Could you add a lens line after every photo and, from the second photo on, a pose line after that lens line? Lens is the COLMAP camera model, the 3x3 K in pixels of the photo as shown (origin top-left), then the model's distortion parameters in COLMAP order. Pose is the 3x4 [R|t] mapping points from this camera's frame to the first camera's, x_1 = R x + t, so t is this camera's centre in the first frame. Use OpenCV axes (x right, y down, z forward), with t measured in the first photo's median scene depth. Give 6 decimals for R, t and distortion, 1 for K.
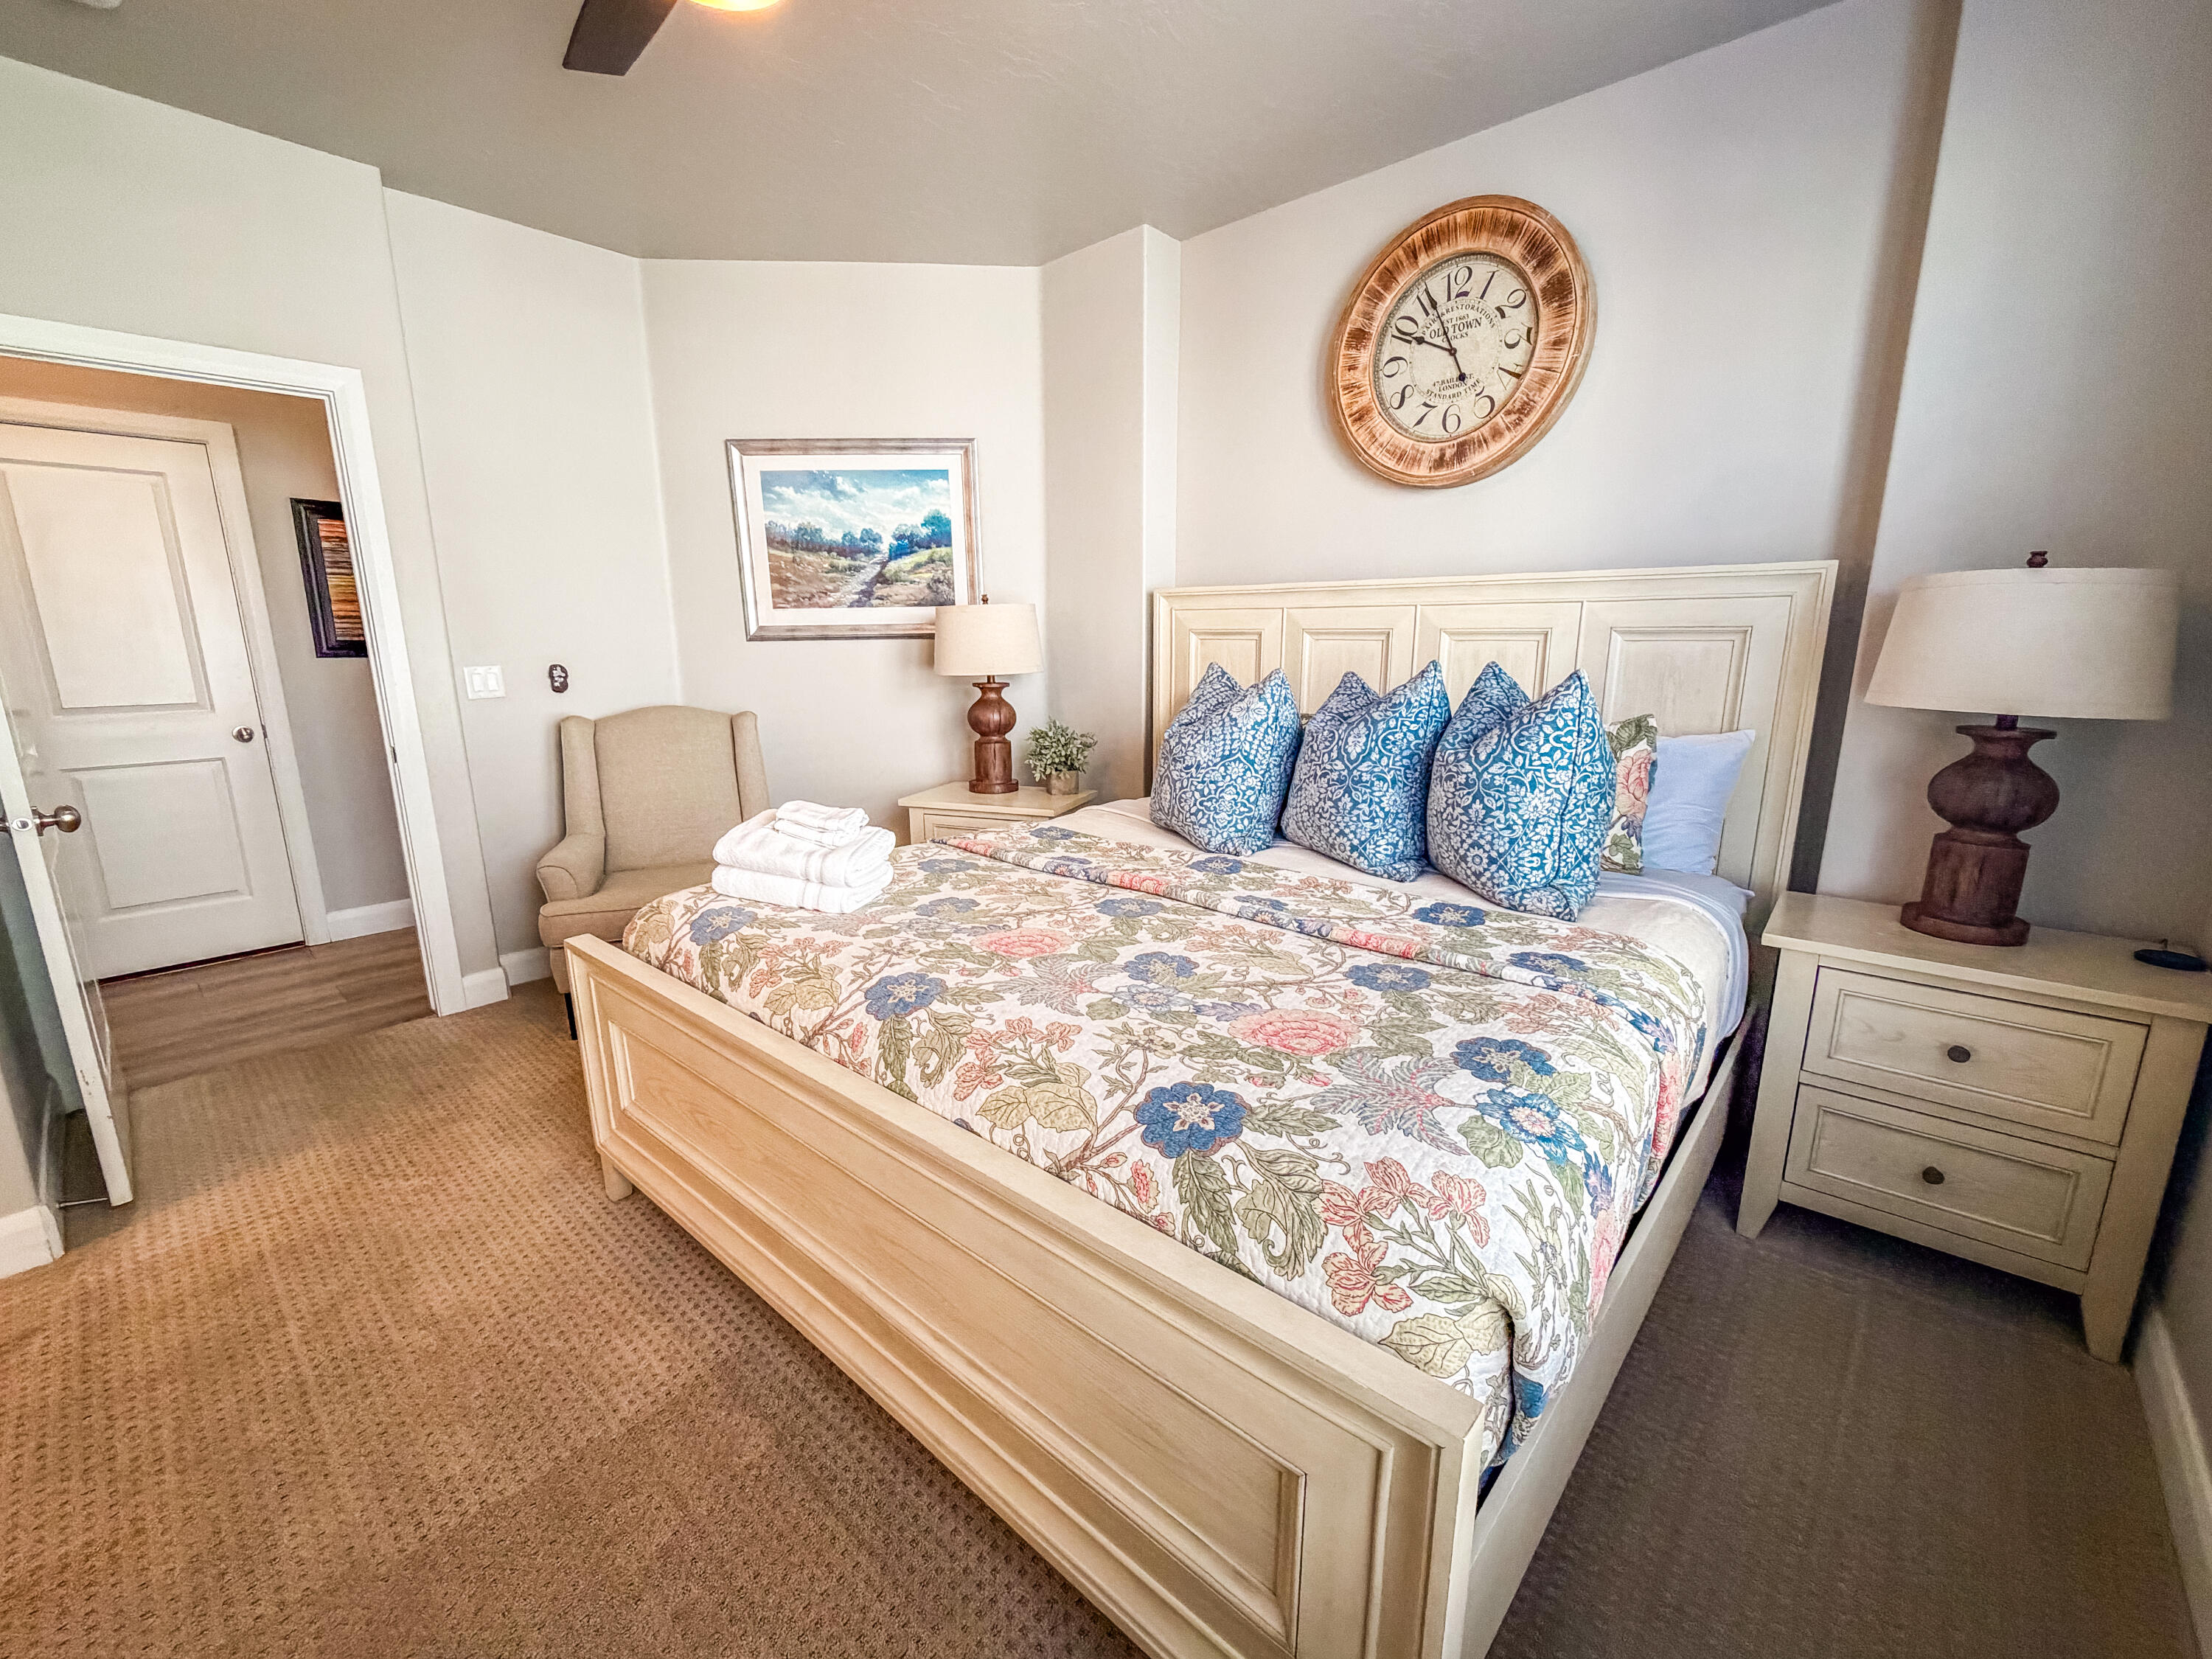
lens RADIAL K [[902.0, 0, 1124.3], [0, 902.0, 831.3], [0, 0, 1]] dist [0.001292, 0.000257]
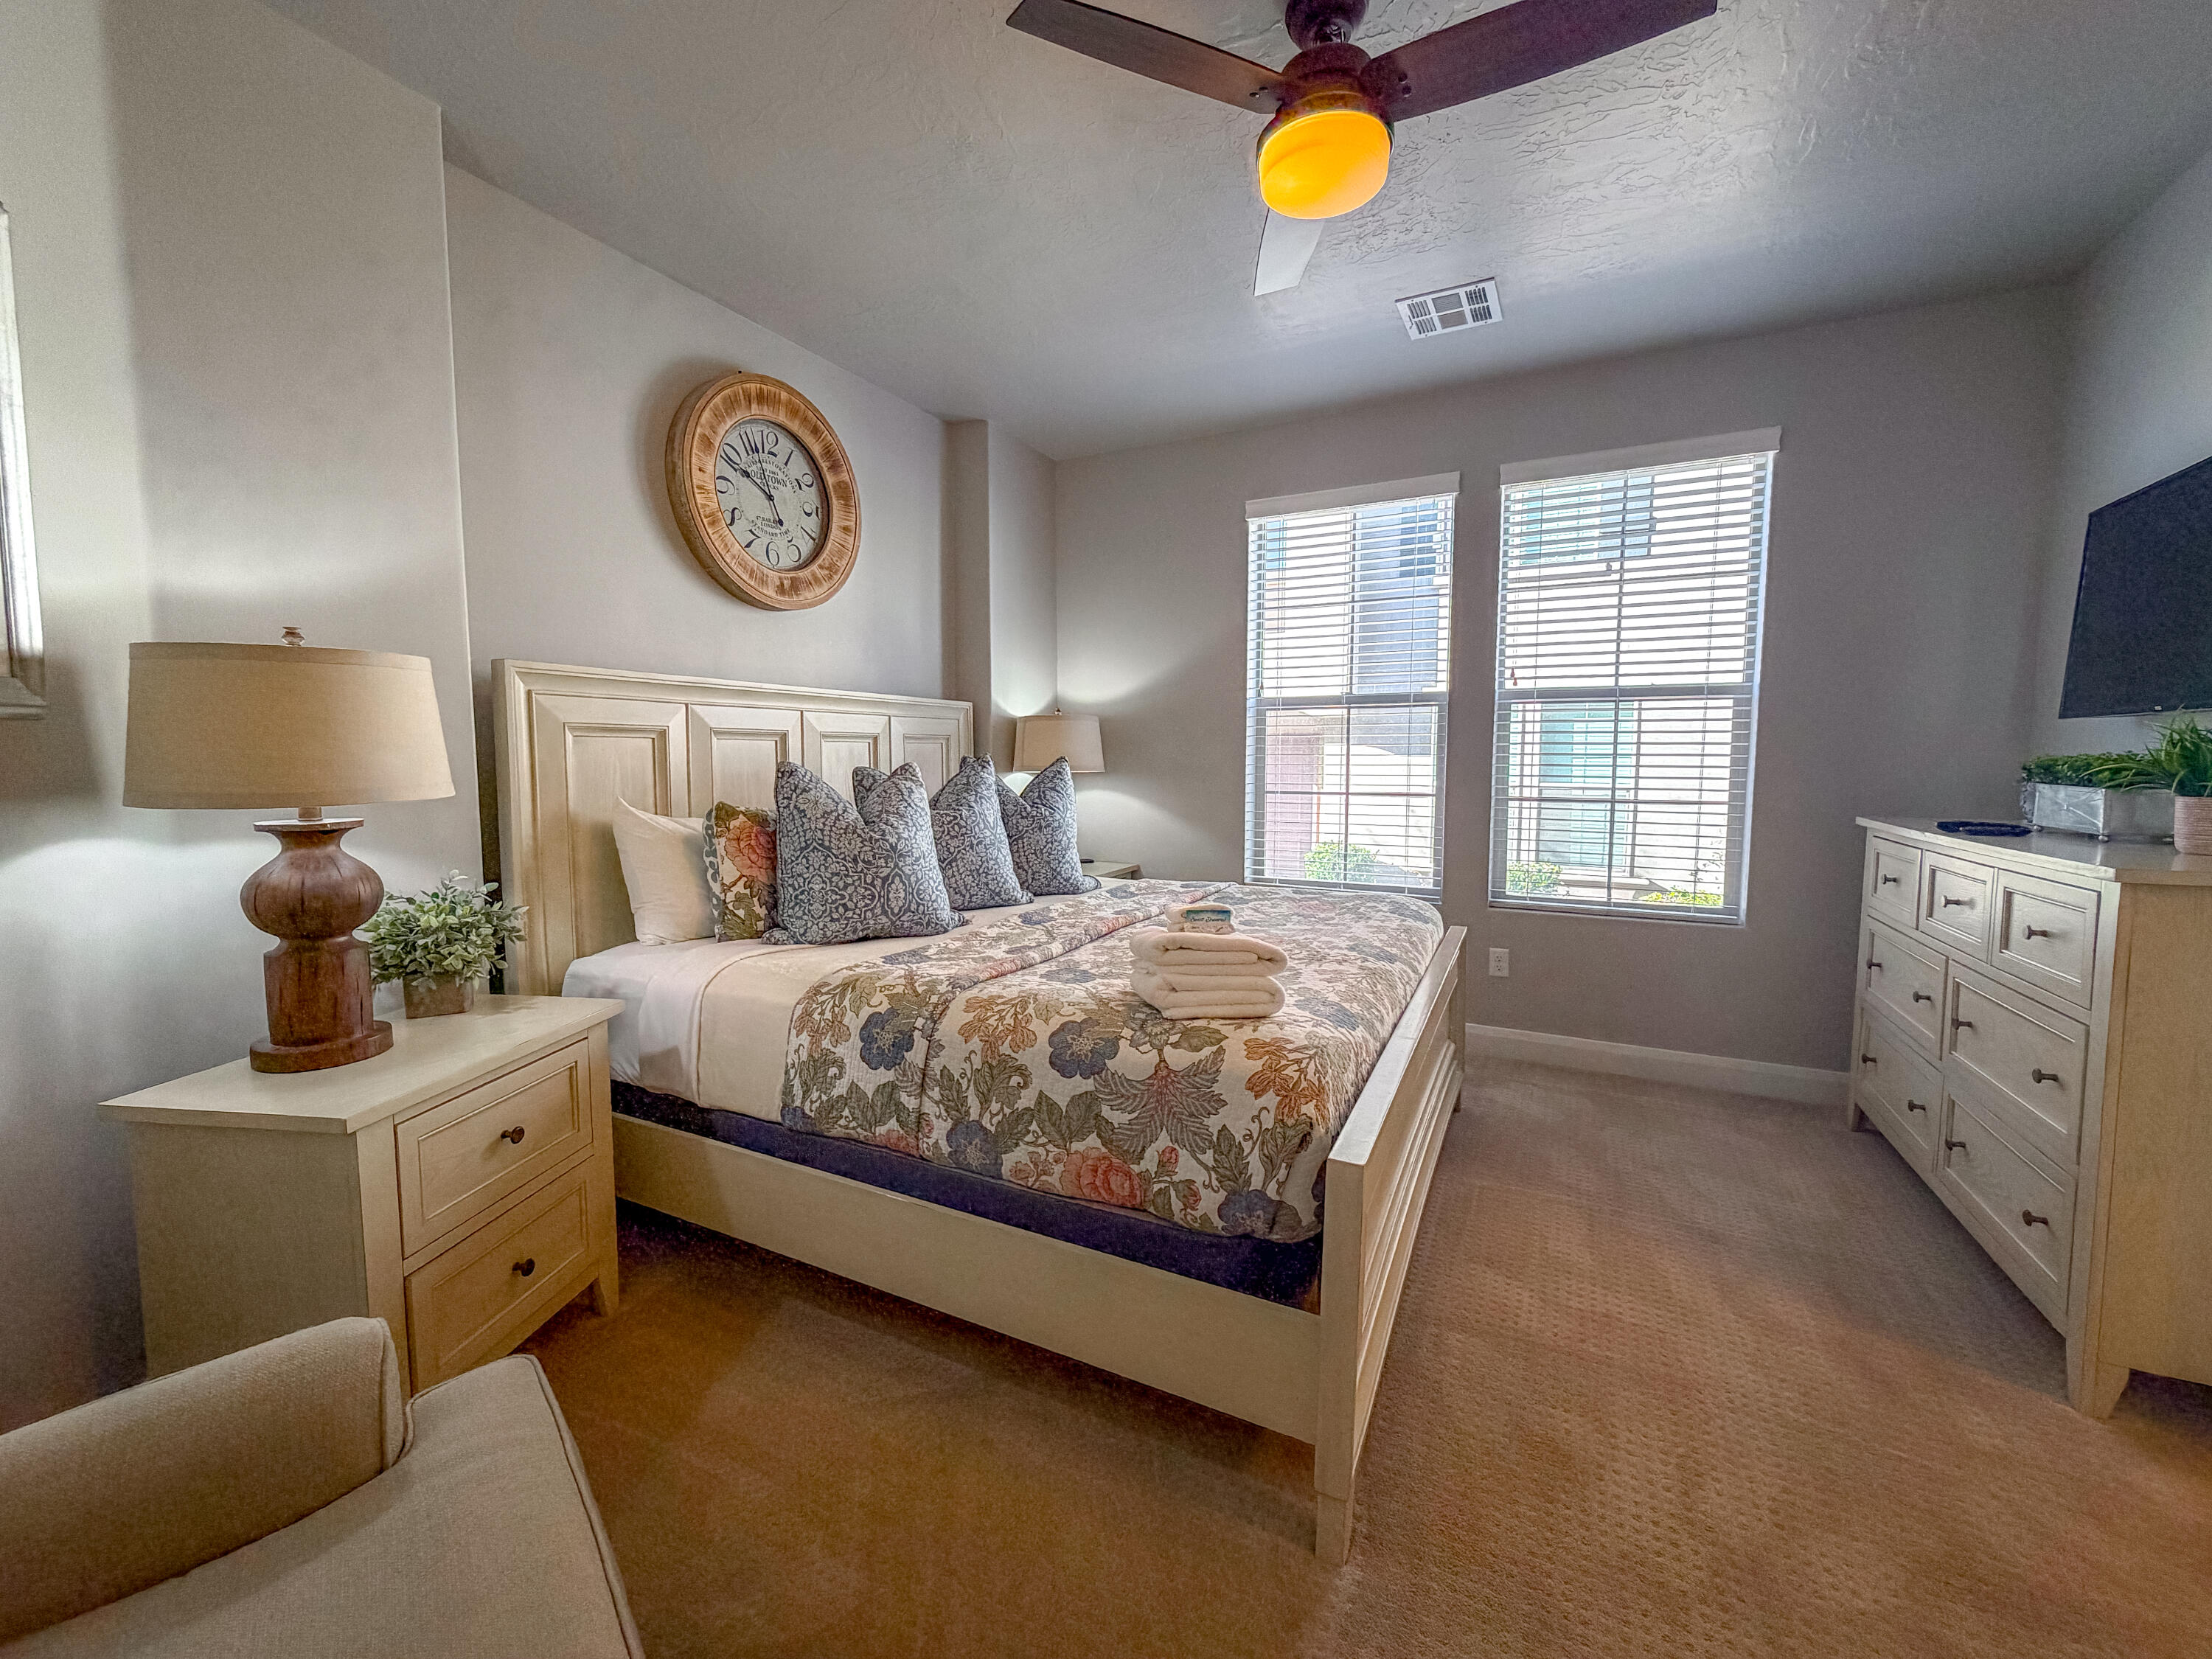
lens RADIAL K [[875.7, 0, 1103.0], [0, 875.7, 831.7], [0, 0, 1]] dist [0.000459, 0.000007]
pose [[-0.232888, -0.084826, 0.968797, -0.866078], [0.204948, 0.969535, 0.134158, -0.177053], [-0.950663, 0.229797, -0.208408, 0.926117]]
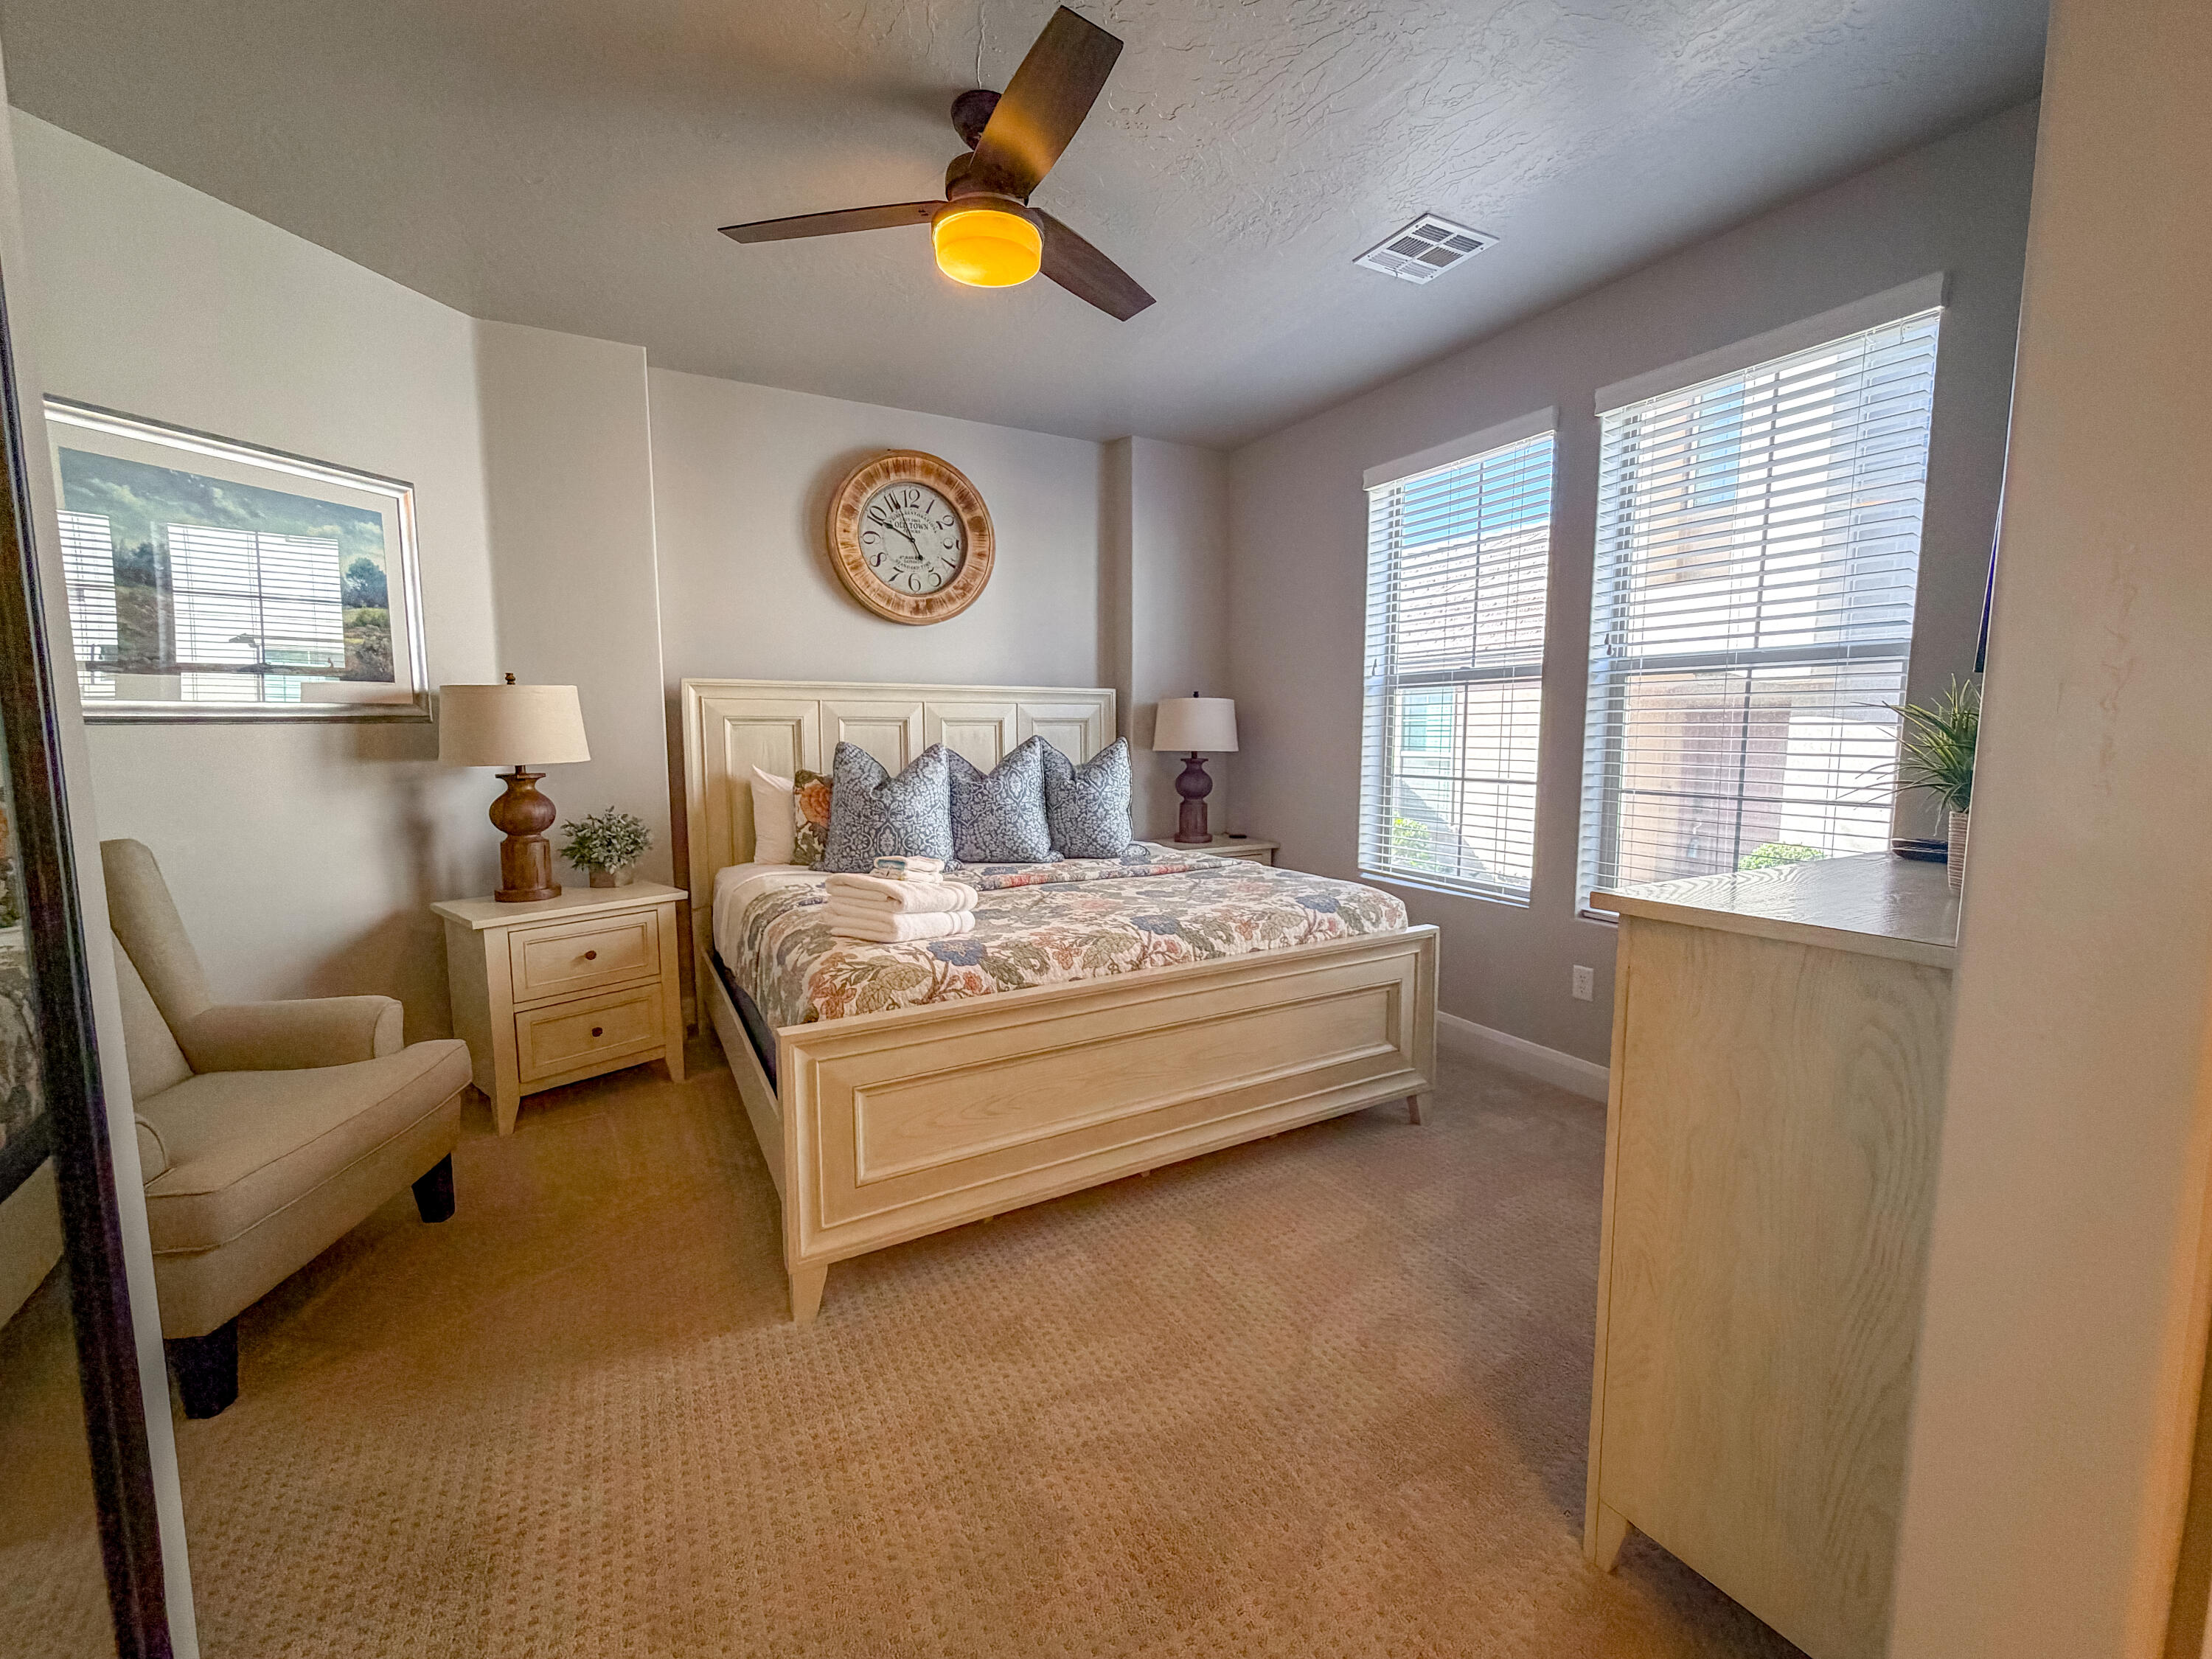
lens RADIAL K [[890.0, 0, 1110.9], [0, 890.0, 827.9], [0, 0, 1]] dist [-0.001361, 0.000062]
pose [[0.334672, -0.103090, 0.936679, -0.987563], [0.199509, 0.979216, 0.036488, -0.040628], [-0.920973, 0.174664, 0.348284, 0.248141]]
